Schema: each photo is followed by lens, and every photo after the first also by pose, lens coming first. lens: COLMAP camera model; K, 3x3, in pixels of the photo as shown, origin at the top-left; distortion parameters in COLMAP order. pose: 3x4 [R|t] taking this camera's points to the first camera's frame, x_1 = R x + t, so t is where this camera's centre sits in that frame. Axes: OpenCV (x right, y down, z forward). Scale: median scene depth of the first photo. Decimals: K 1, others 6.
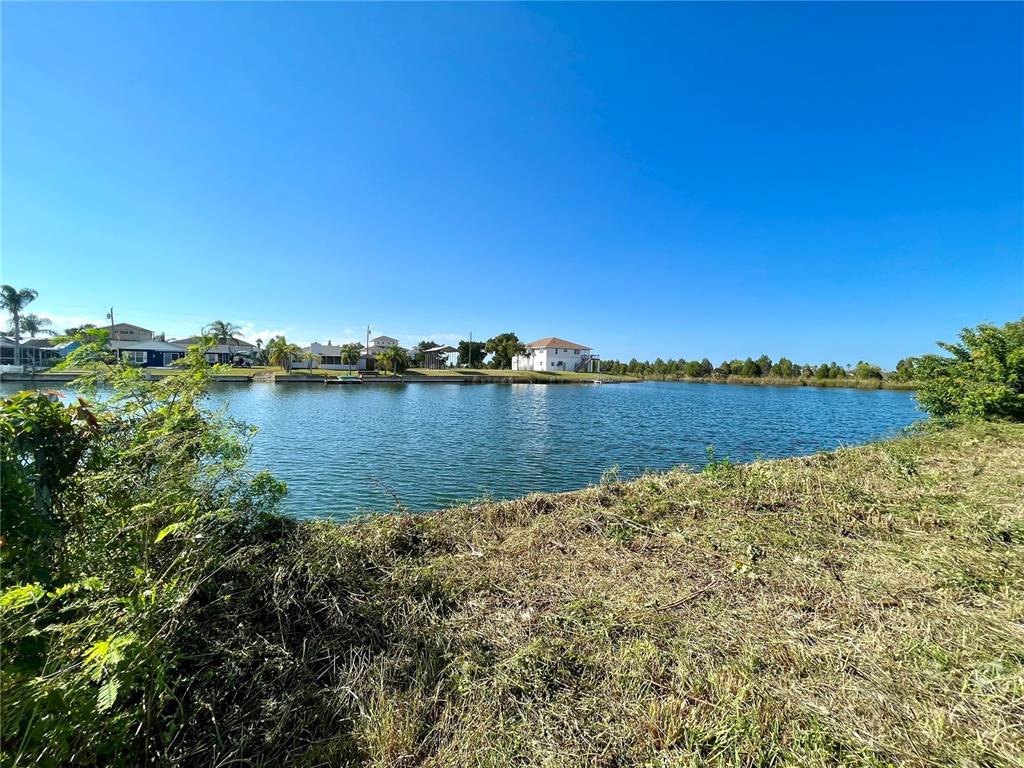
lens RADIAL K [[411.0, 0, 509.6], [0, 411.0, 375.7], [0, 0, 1]] dist [-0.006960, 0.000438]
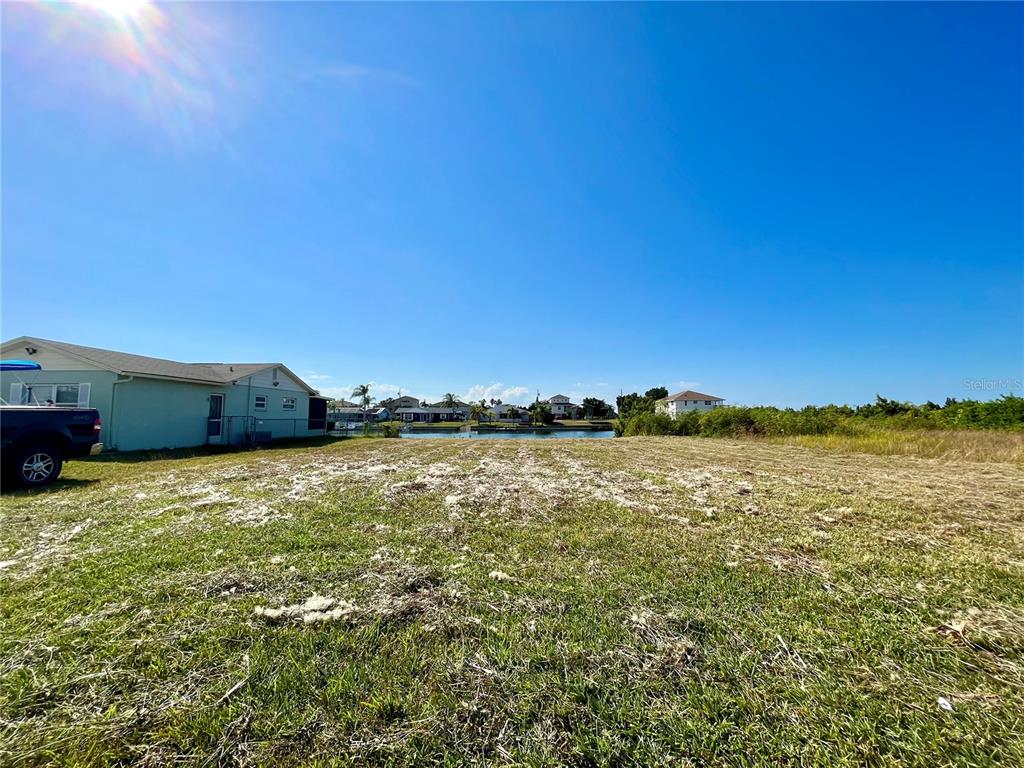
lens RADIAL K [[411.0, 0, 516.6], [0, 411.0, 382.4], [0, 0, 1]] dist [-0.006960, 0.000438]
pose [[0.877039, -0.060568, -0.476587, 0.394808], [0.009787, 0.994068, -0.108323, 0.005805], [0.480320, 0.090339, 0.872429, -0.385366]]
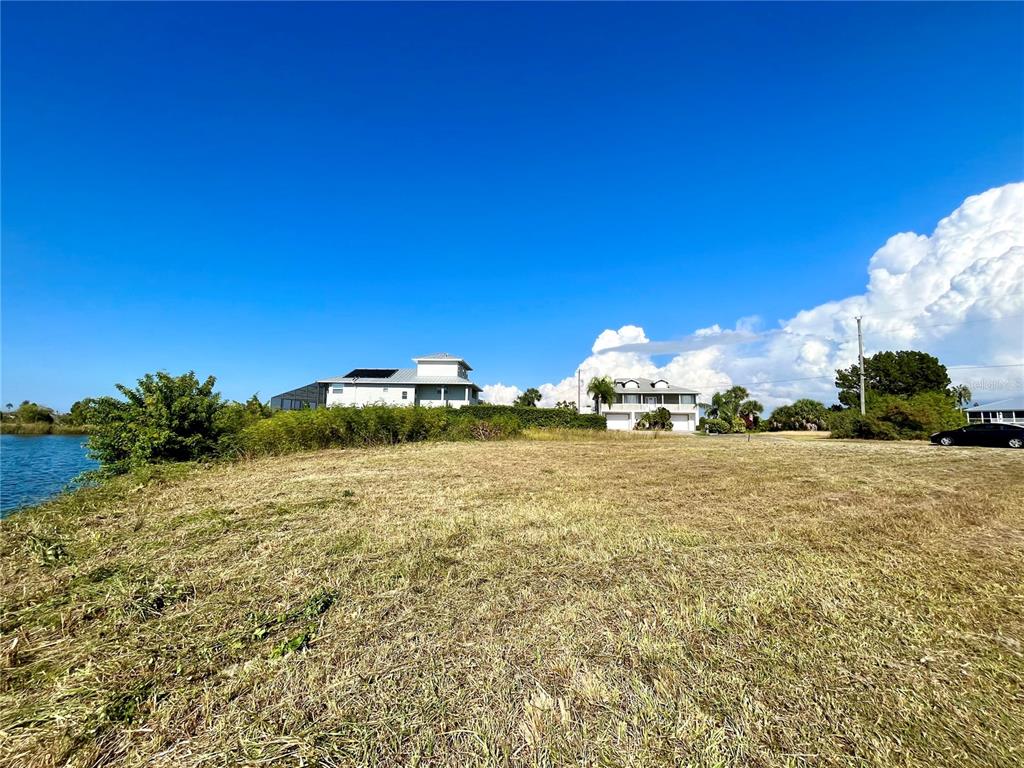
lens RADIAL K [[411.0, 0, 514.4], [0, 411.0, 380.3], [0, 0, 1]] dist [-0.006960, 0.000438]
pose [[-0.010664, 0.093050, 0.995604, 0.010775], [-0.002476, 0.995655, -0.093081, -0.001425], [-0.999940, -0.003458, -0.010387, 0.009150]]
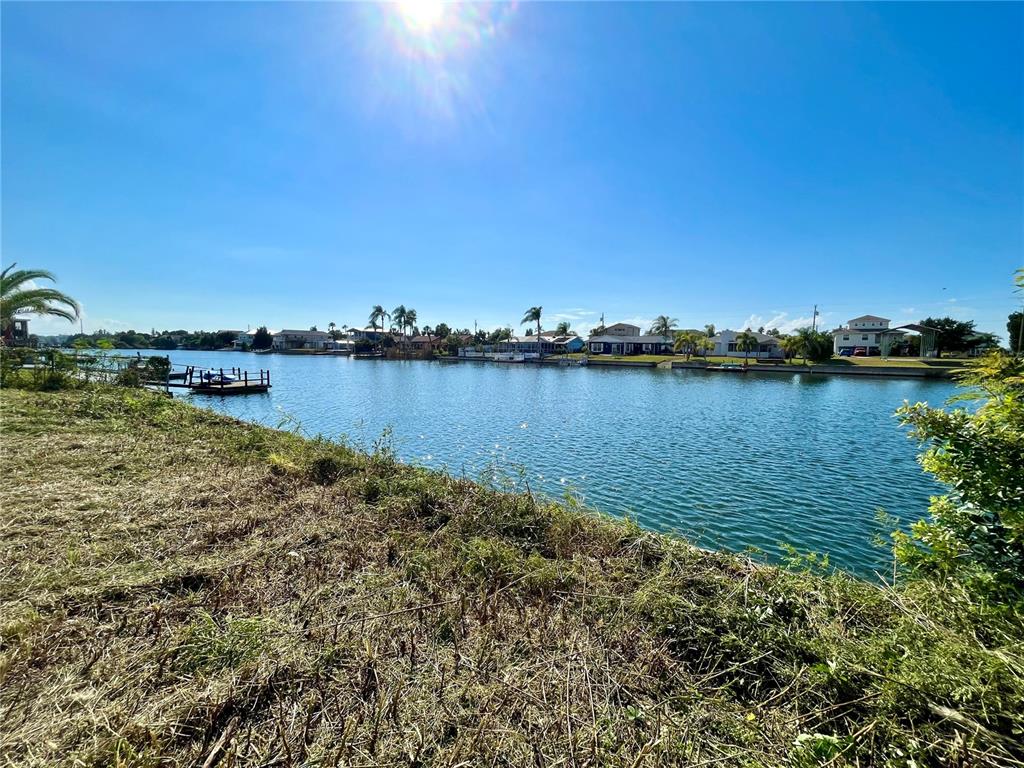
lens RADIAL K [[411.0, 0, 514.7], [0, 411.0, 378.9], [0, 0, 1]] dist [-0.006960, 0.000438]
pose [[0.420175, 0.052523, -0.905922, 0.248466], [-0.021427, 0.998619, 0.047960, 0.000932], [0.907190, -0.000740, 0.420720, 0.142489]]
